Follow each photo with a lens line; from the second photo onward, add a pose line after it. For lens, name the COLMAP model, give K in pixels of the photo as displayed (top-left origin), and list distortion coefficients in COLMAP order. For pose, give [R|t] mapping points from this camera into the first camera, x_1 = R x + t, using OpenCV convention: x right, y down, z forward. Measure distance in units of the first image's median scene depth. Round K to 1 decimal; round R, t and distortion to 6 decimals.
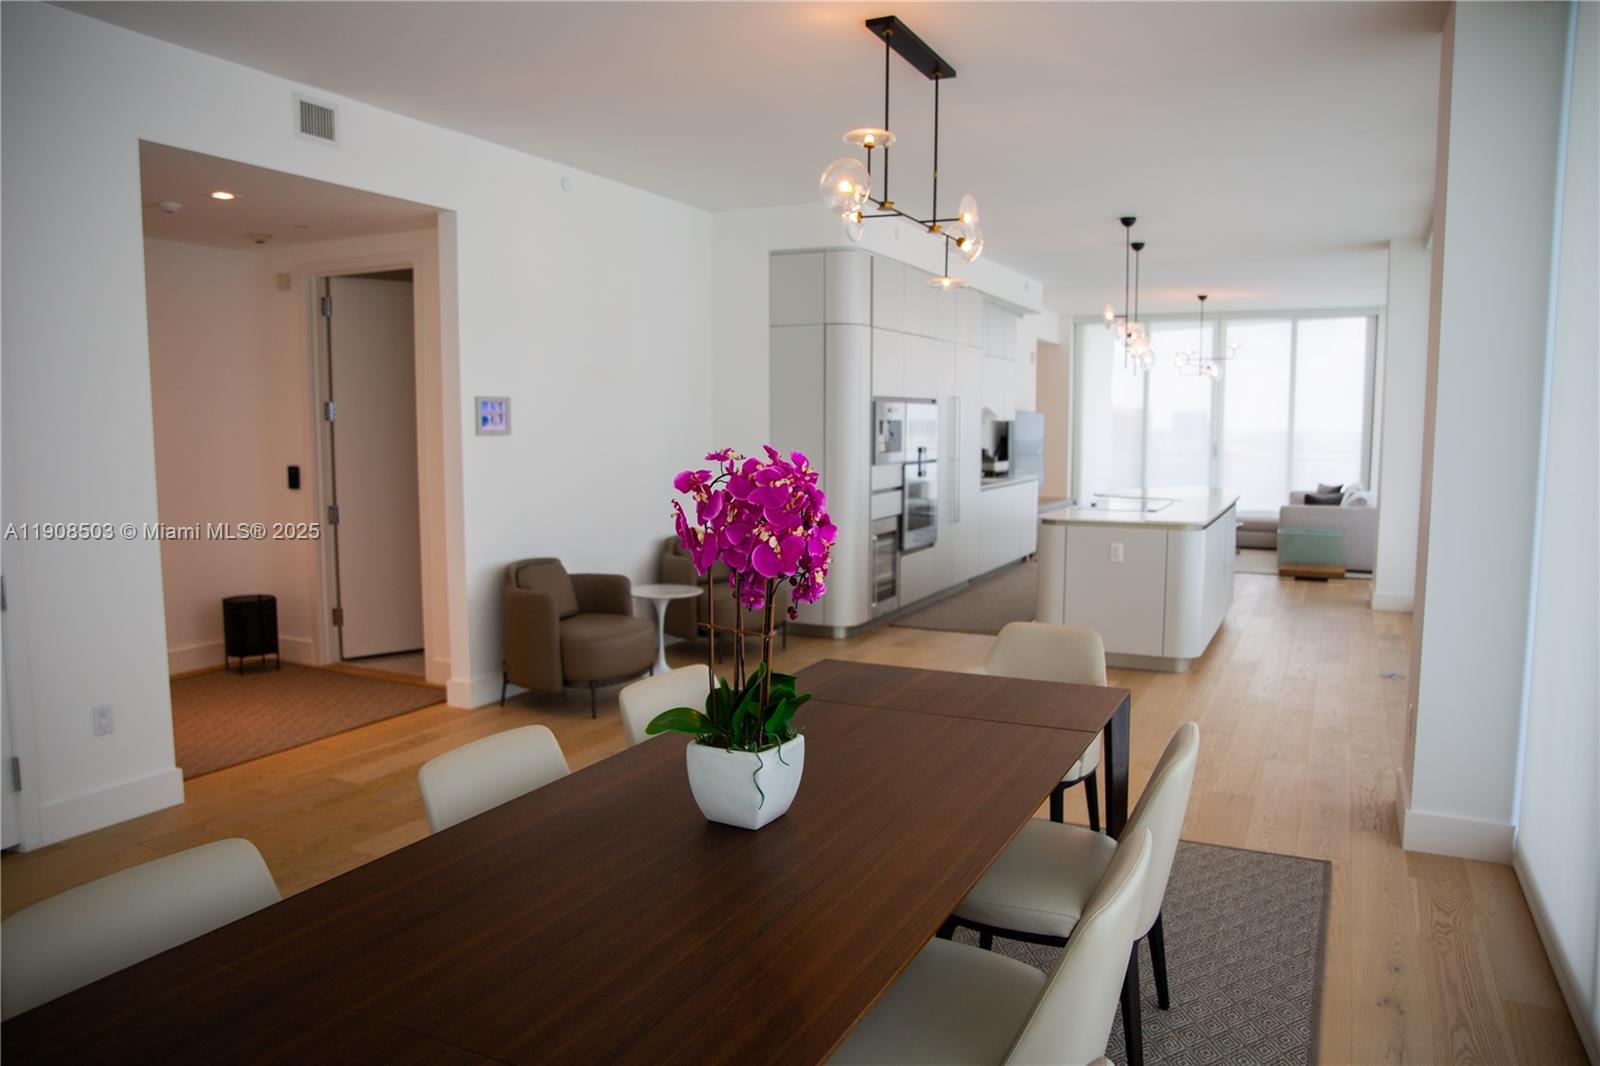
lens RADIAL K [[1112.8, 0, 800.0], [0, 1112.8, 533.0], [0, 0, 1]] dist [-0.109813, -0.000022]
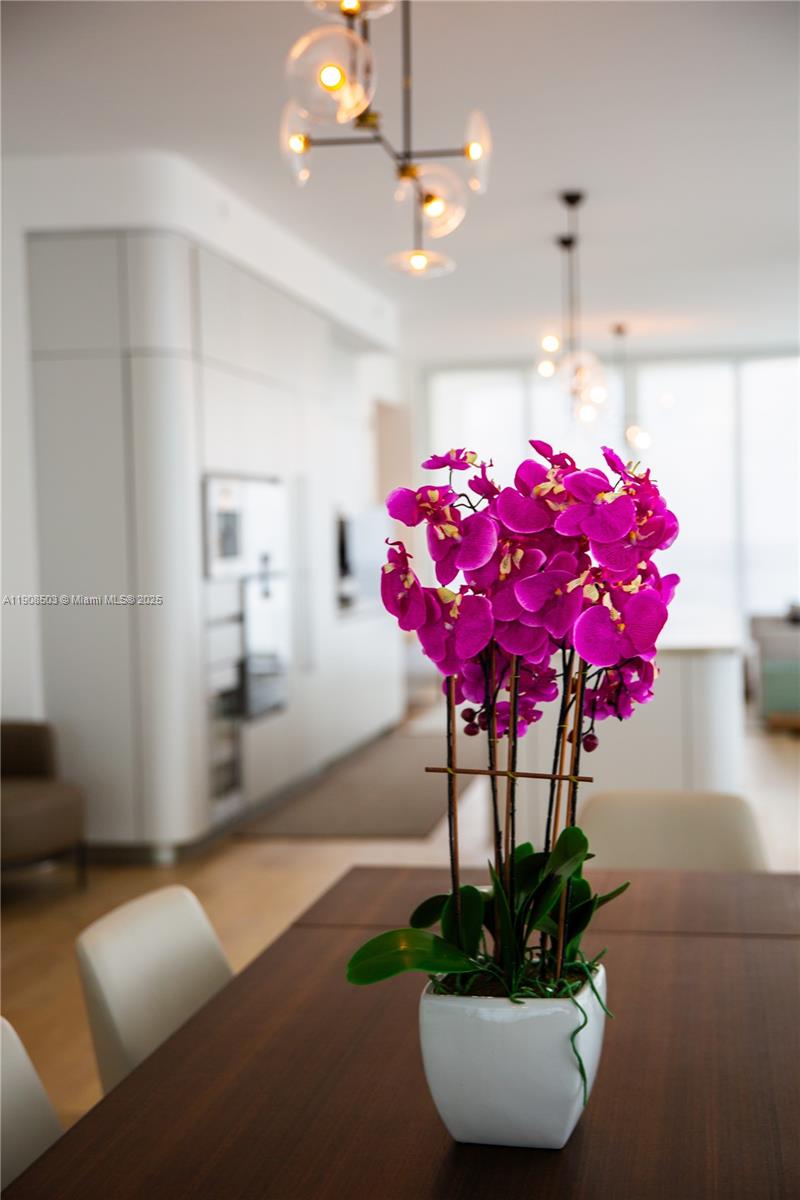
lens RADIAL K [[1686.5, 0, 400.3], [0, 1686.5, 630.8], [0, 0, 1]] dist [0.015791, 0.042604]
pose [[0.957767, -0.039775, 0.284781, -0.173624], [0.054599, 0.997525, -0.044305, 0.025724], [-0.282313, 0.057982, 0.957568, 0.111171]]
